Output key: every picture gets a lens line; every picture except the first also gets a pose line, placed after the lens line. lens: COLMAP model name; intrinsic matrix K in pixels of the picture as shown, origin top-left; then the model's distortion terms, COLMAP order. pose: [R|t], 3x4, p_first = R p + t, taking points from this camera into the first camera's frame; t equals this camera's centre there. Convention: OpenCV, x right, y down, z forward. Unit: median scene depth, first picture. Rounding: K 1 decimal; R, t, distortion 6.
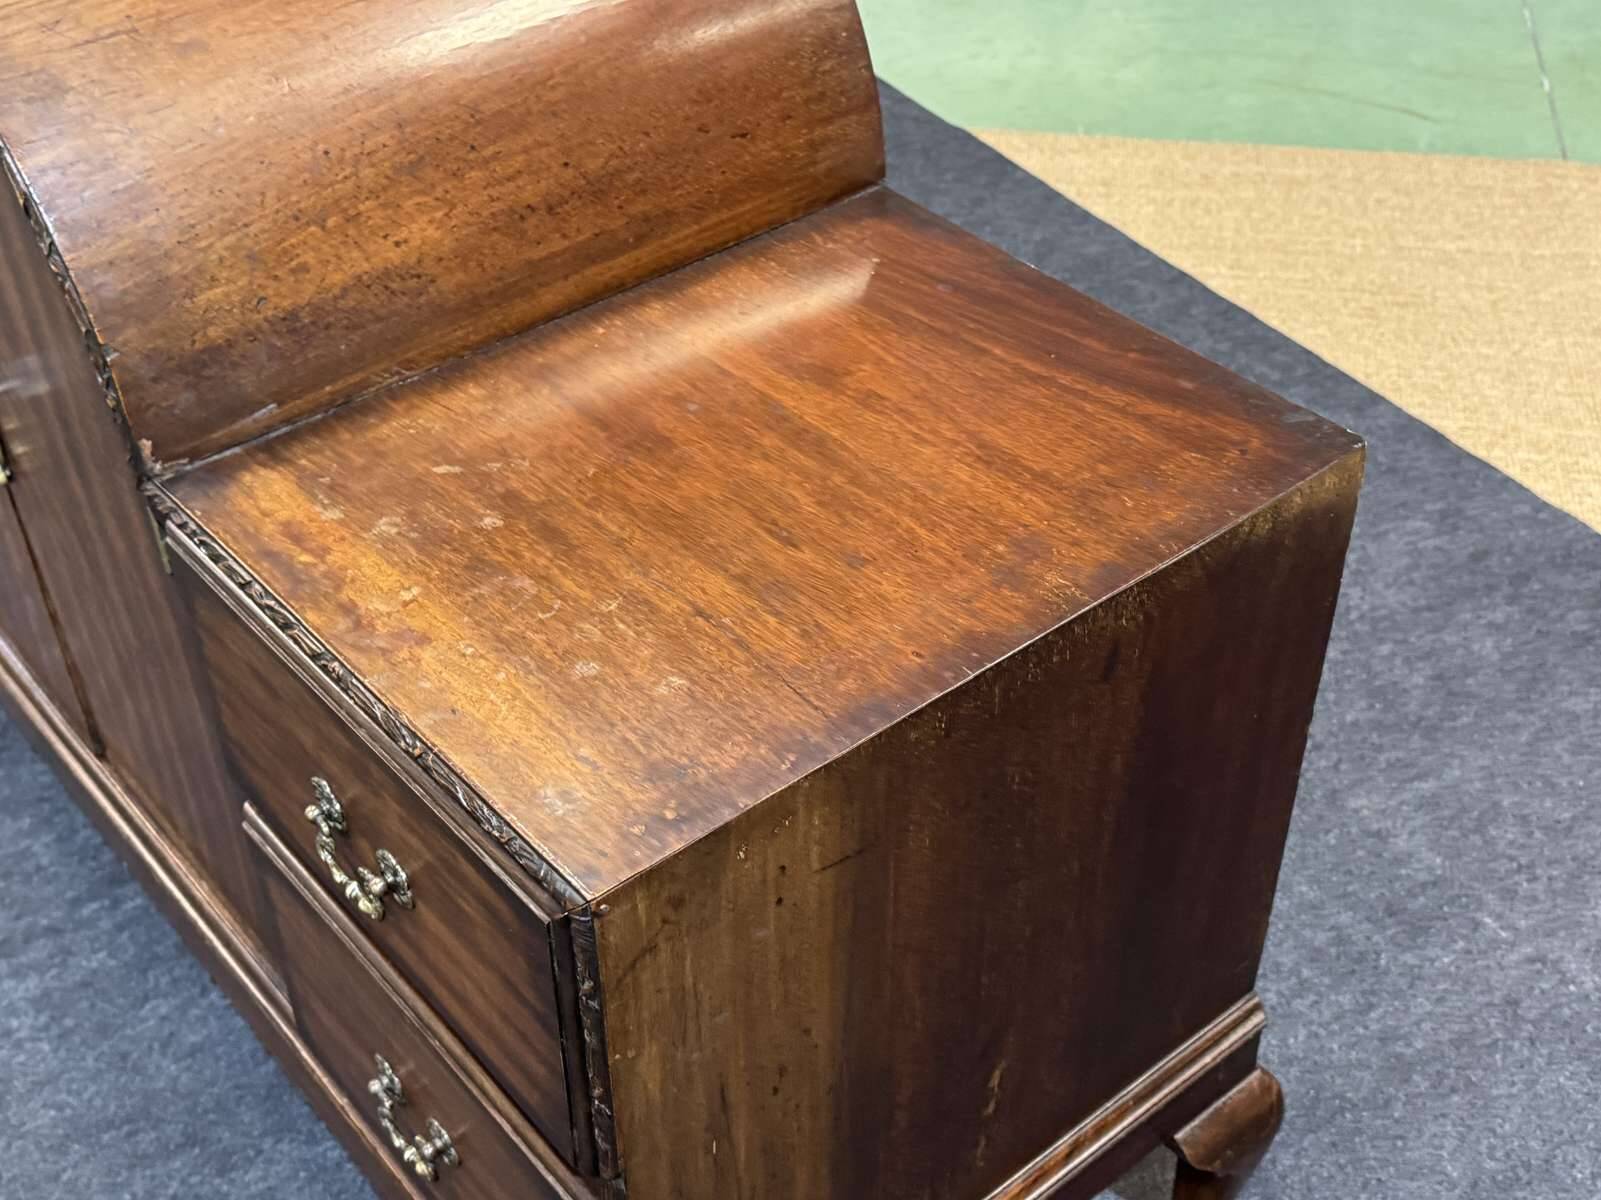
lens RADIAL K [[1981.6, 0, 825.8], [0, 1981.6, 640.9], [0, 0, 1]] dist [0.047670, 0.000000]
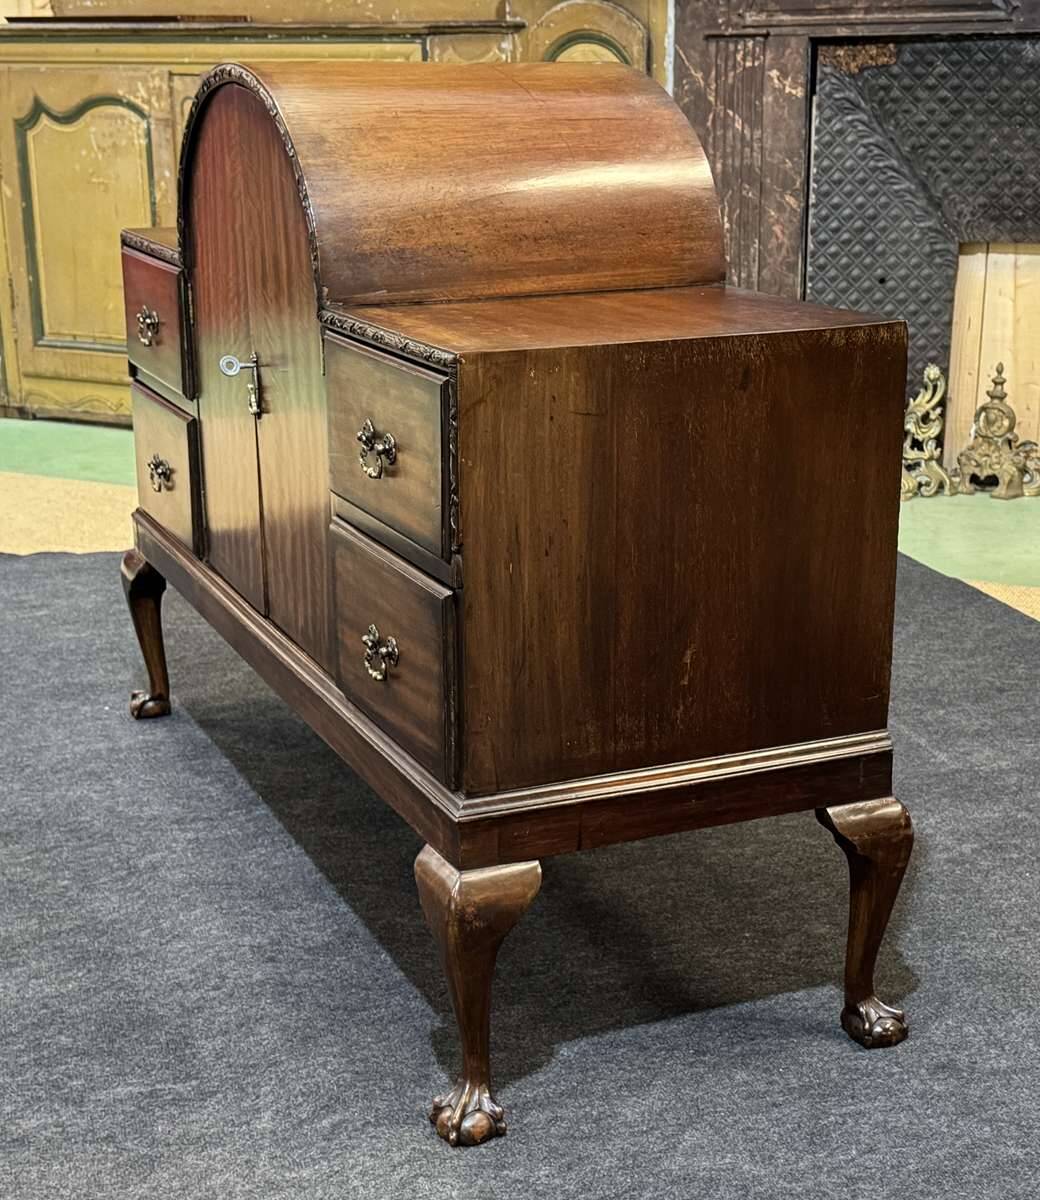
lens RADIAL K [[1954.8, 0, 532.1], [0, 1954.8, 620.4], [0, 0, 1]] dist [0.105668, 0.000000]
pose [[0.960163, 0.078189, -0.268281, 0.360068], [-0.179408, 0.908546, -0.377302, 0.753932], [0.214245, 0.410402, 0.886380, -0.523551]]
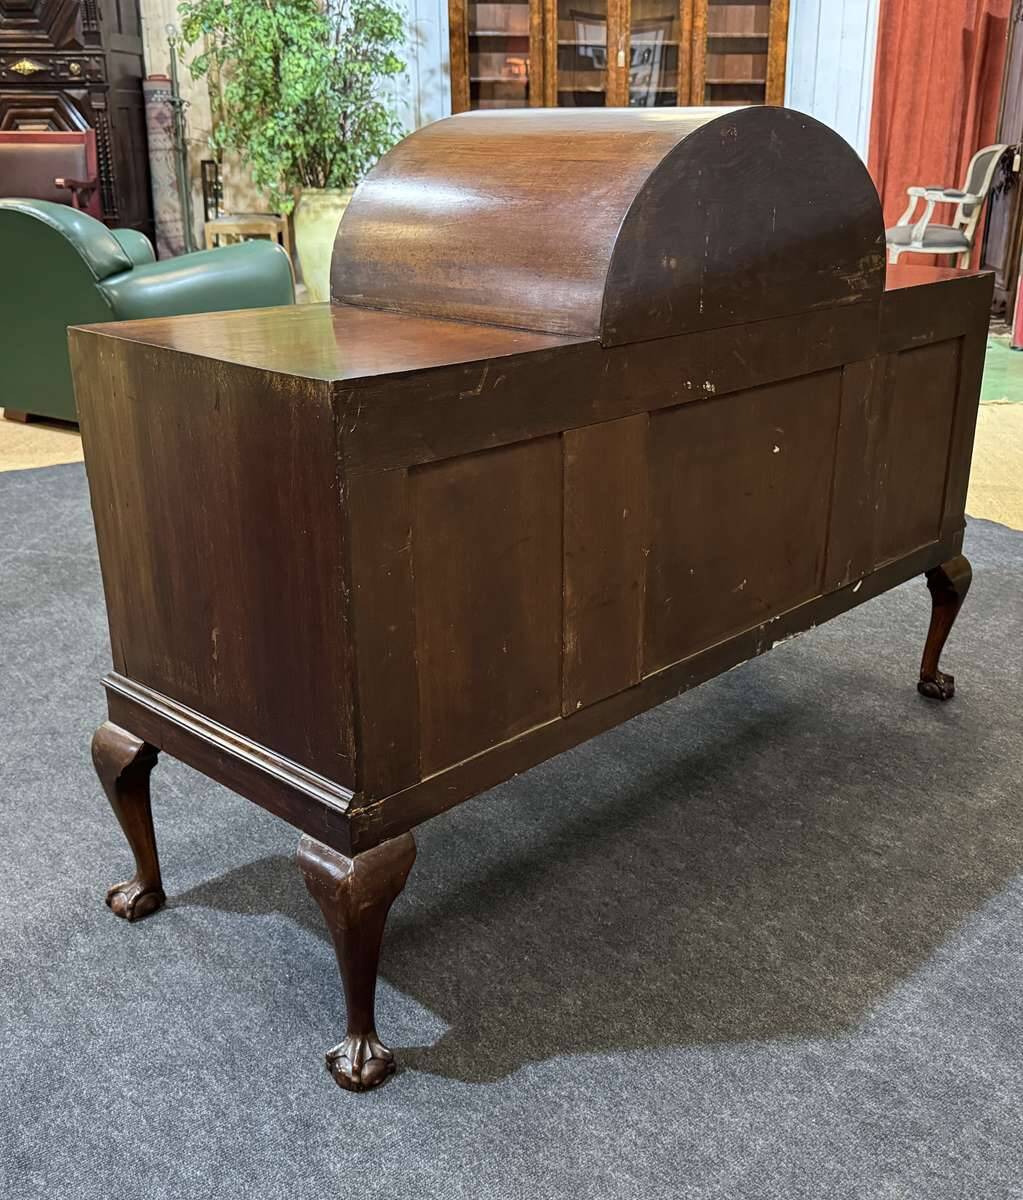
lens RADIAL K [[1235.9, 0, 513.9], [0, 1235.9, 596.6], [0, 0, 1]] dist [0.039094, 0.000000]
pose [[0.138780, 0.353418, -0.925114, 1.094799], [-0.644388, 0.741574, 0.186634, -0.207317], [0.752000, 0.570231, 0.330654, 0.672430]]
